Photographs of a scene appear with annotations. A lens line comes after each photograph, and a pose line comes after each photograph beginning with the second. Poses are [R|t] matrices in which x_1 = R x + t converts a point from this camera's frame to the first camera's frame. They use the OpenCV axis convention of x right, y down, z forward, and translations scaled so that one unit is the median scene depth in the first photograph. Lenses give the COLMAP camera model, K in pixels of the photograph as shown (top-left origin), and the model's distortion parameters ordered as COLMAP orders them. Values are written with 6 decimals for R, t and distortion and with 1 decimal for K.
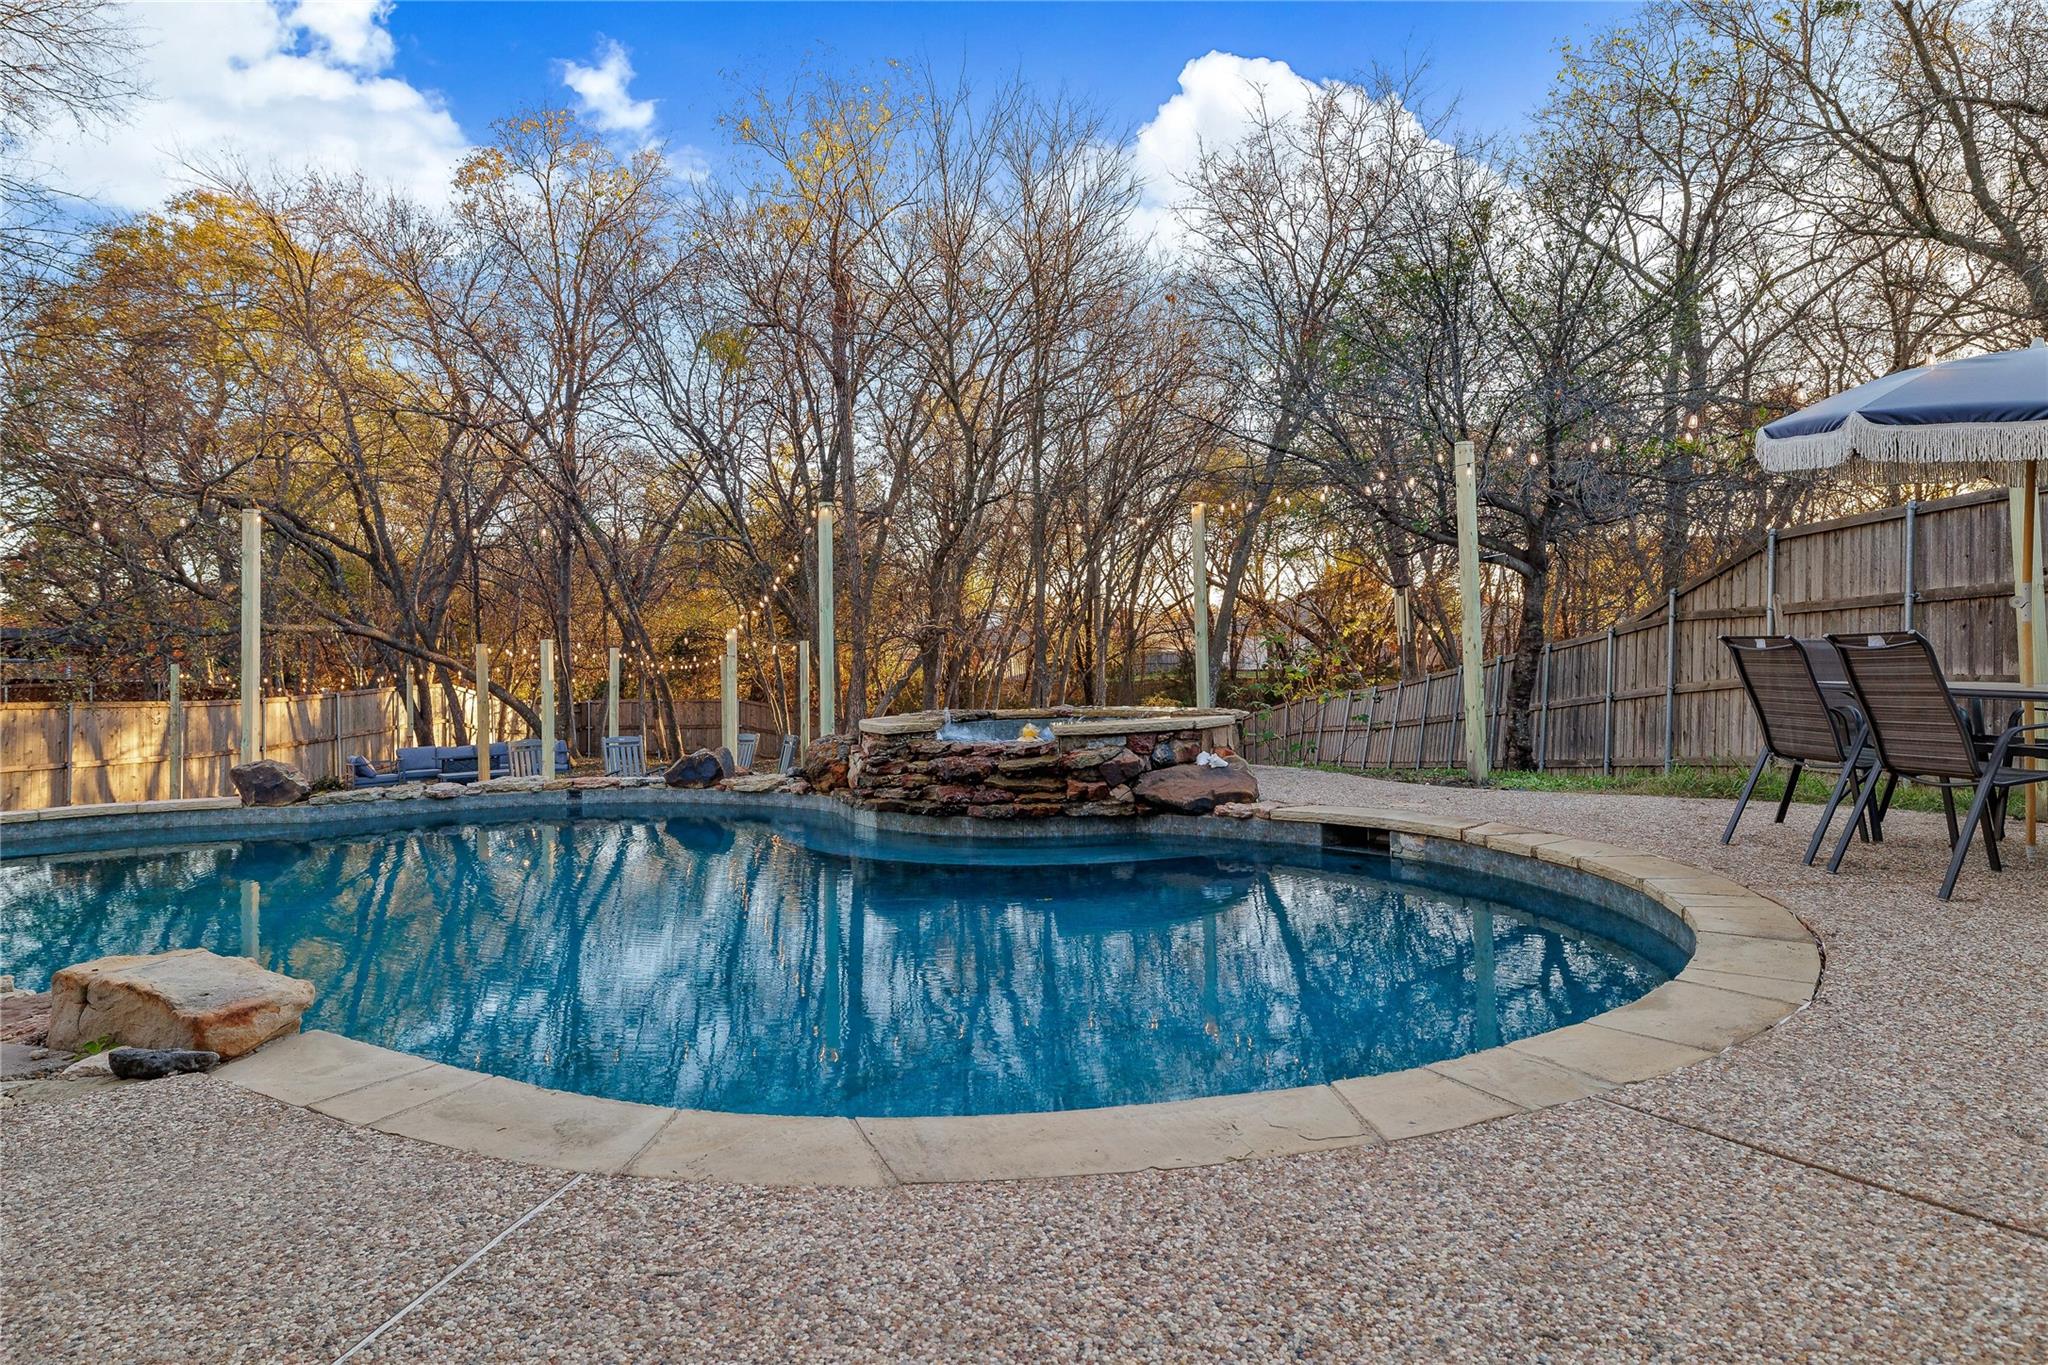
lens RADIAL K [[1213.2, 0, 1024.5], [0, 1213.2, 671.1], [0, 0, 1]] dist [-0.000389, -0.000089]
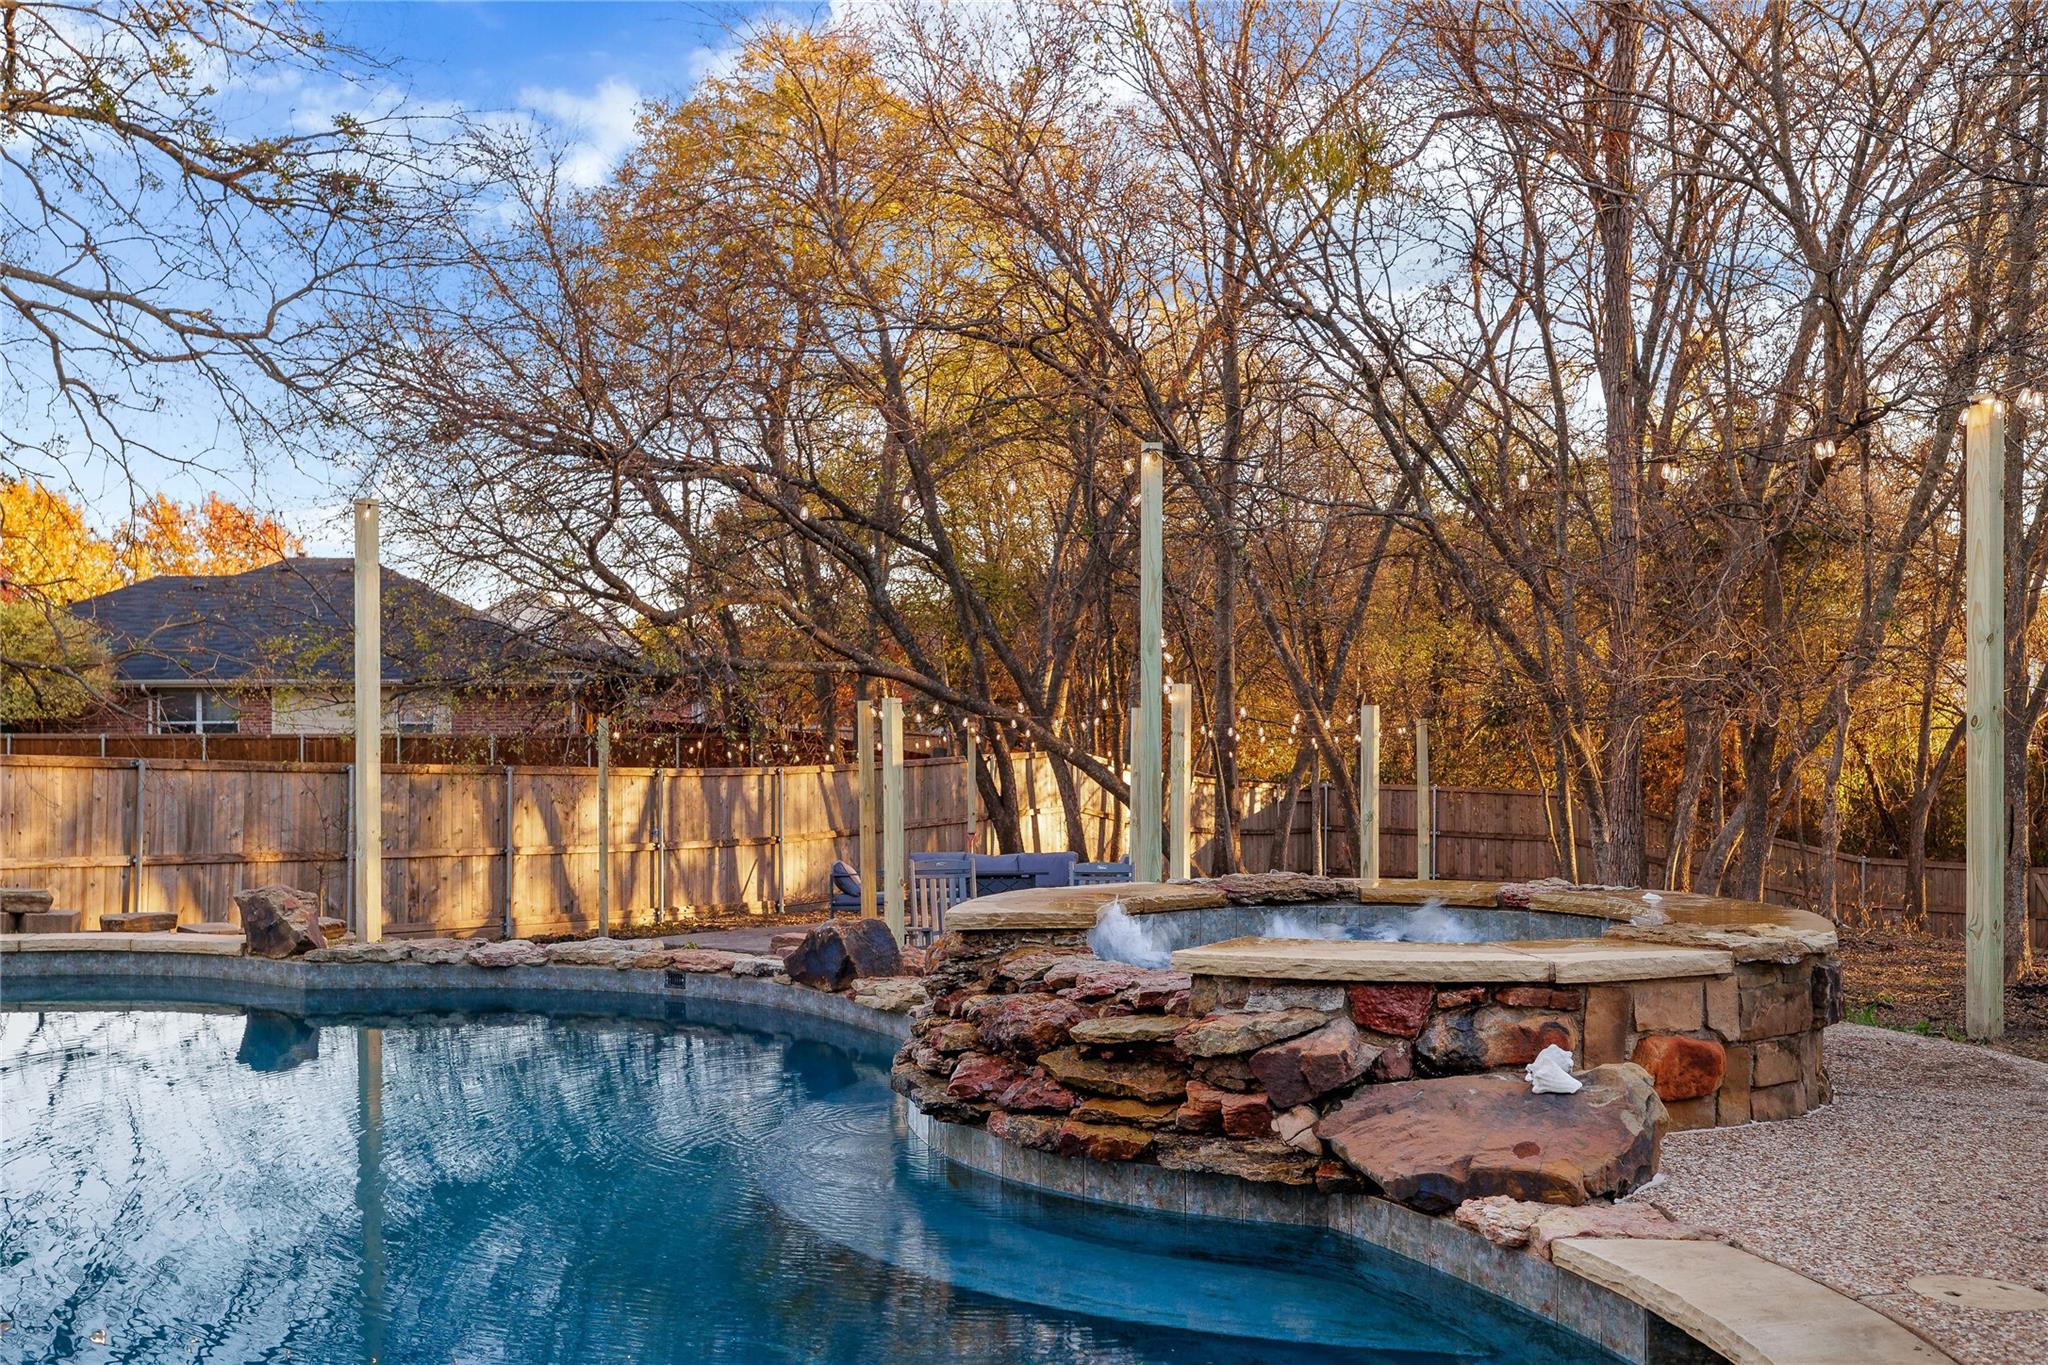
lens RADIAL K [[2005.5, 0, 1023.7], [0, 2005.5, 682.8], [0, 0, 1]] dist [-0.009431, 0.000000]
pose [[0.821922, 0.012623, -0.569461, 0.382516], [-0.023774, 0.999643, -0.012155, -0.039989], [0.569104, 0.023529, 0.821929, 0.371556]]
